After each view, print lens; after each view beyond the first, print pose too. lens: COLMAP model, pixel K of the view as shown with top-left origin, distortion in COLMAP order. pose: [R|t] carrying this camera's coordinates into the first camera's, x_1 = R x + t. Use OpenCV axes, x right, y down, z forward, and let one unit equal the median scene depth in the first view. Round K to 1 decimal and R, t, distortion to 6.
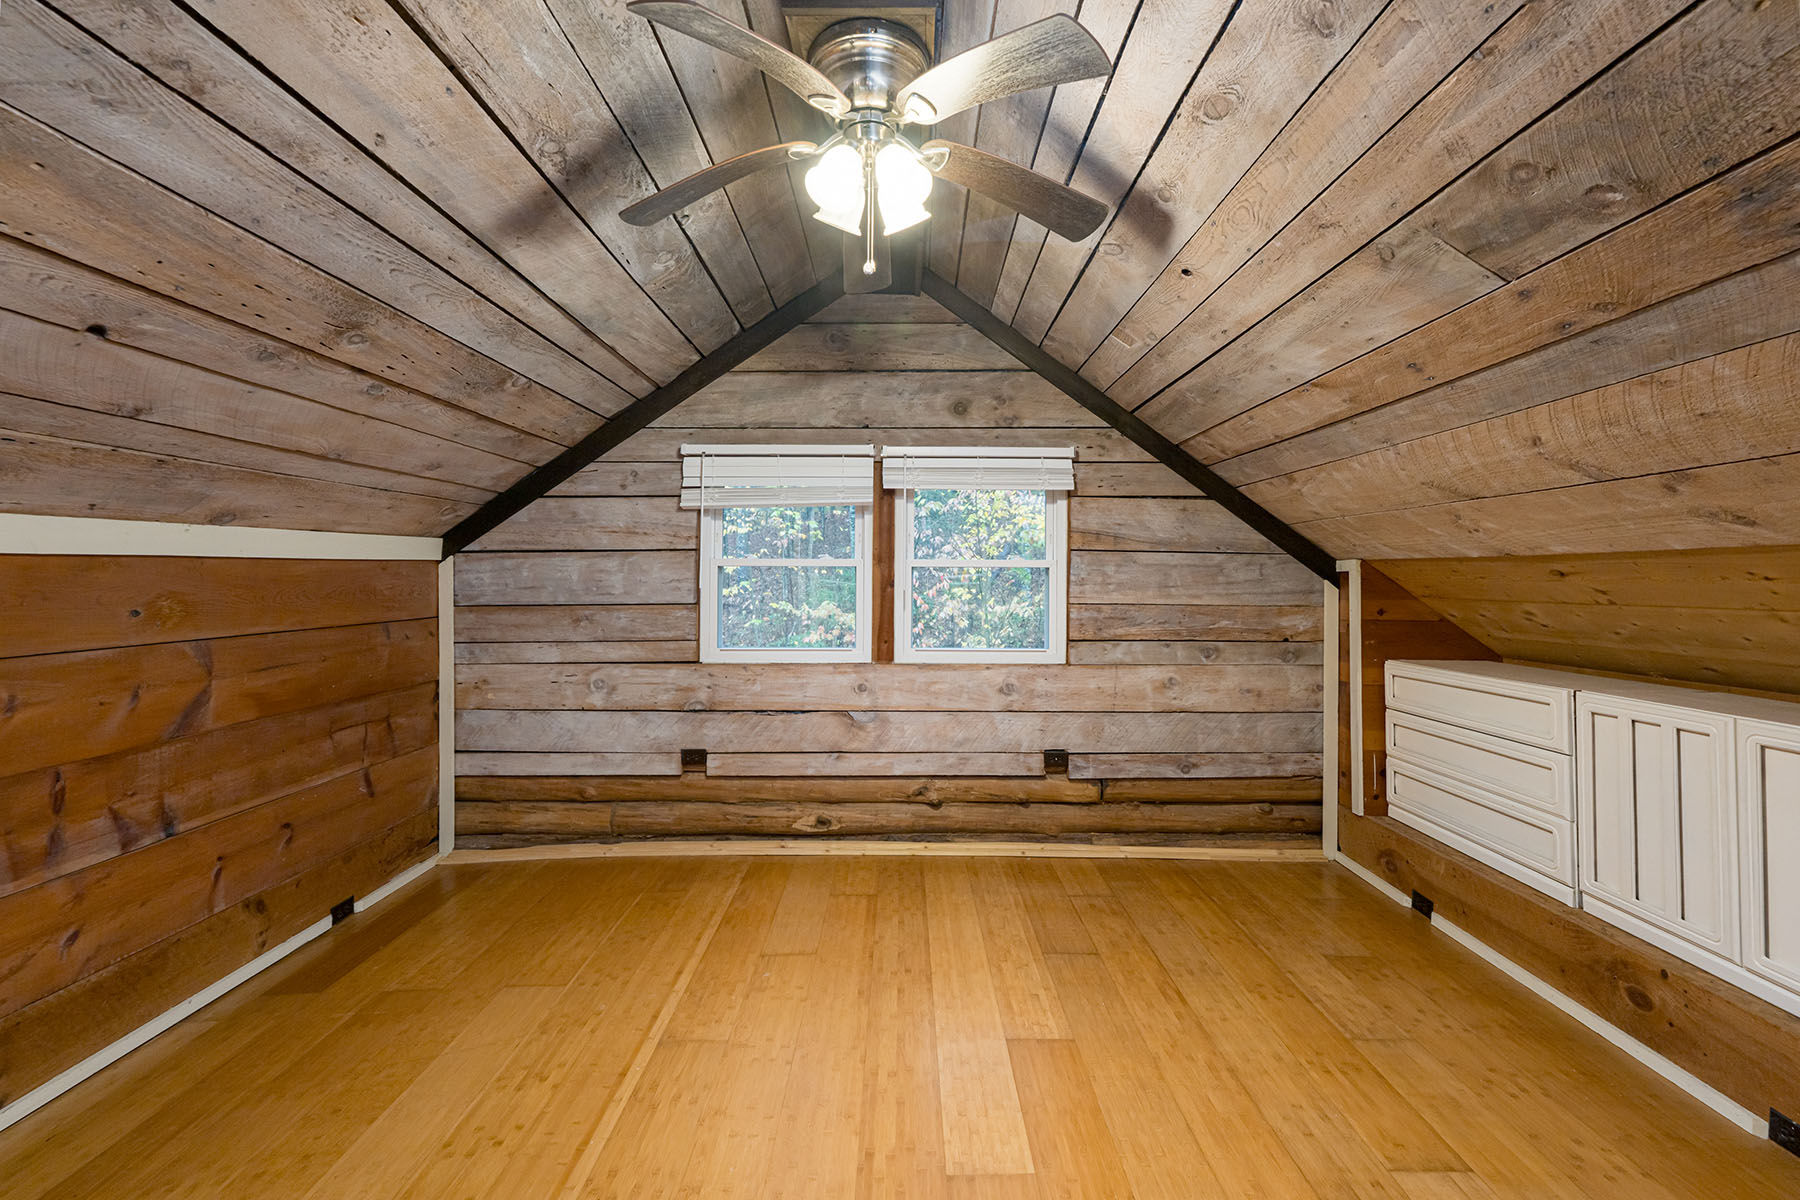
lens RADIAL K [[739.2, 0, 899.5], [0, 739.2, 557.7], [0, 0, 1]] dist [-0.000271, 0.000032]
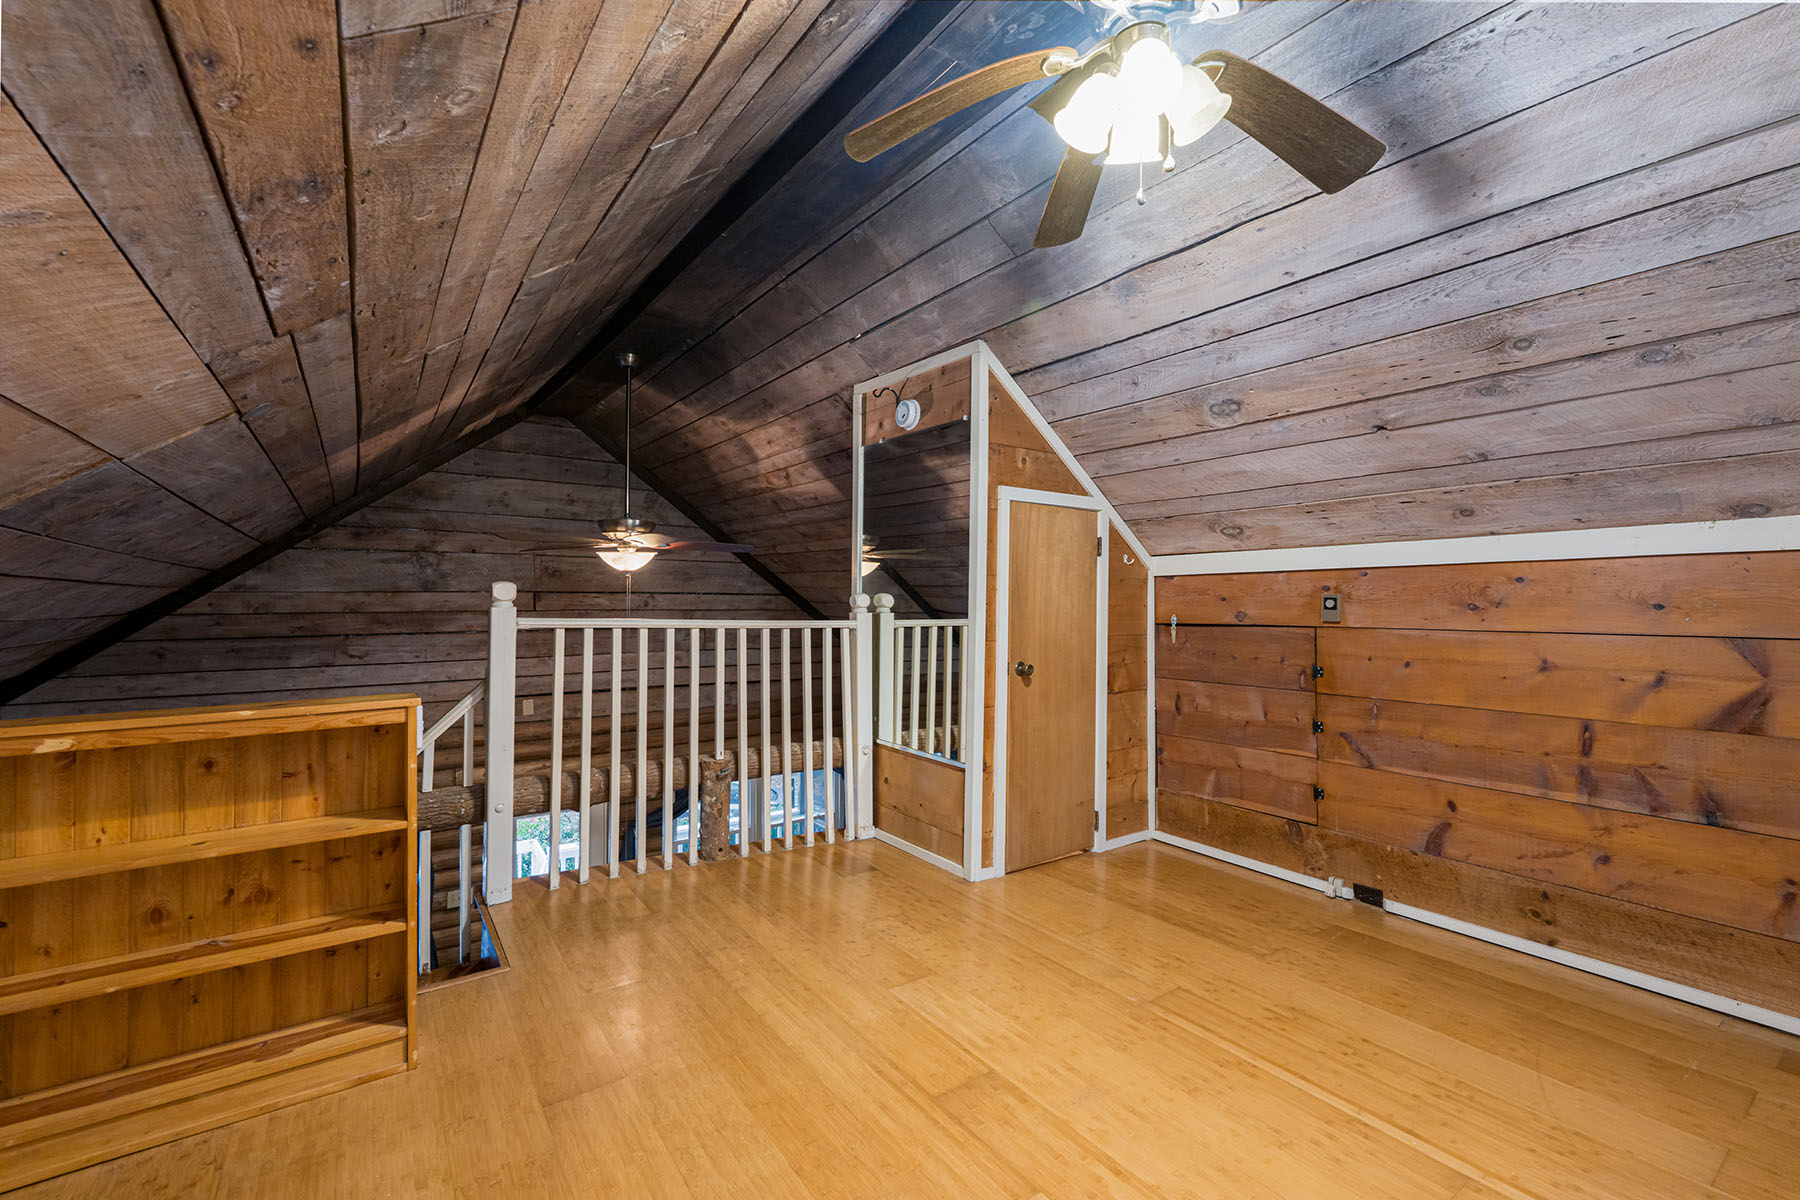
lens RADIAL K [[766.8, 0, 909.6], [0, 766.8, 595.6], [0, 0, 1]] dist [0.000958, 0.000217]
pose [[-0.811281, -0.009514, -0.584579, 0.694559], [0.005683, 0.999692, -0.024156, 0.095856], [0.584629, -0.022920, -0.810977, 1.536128]]
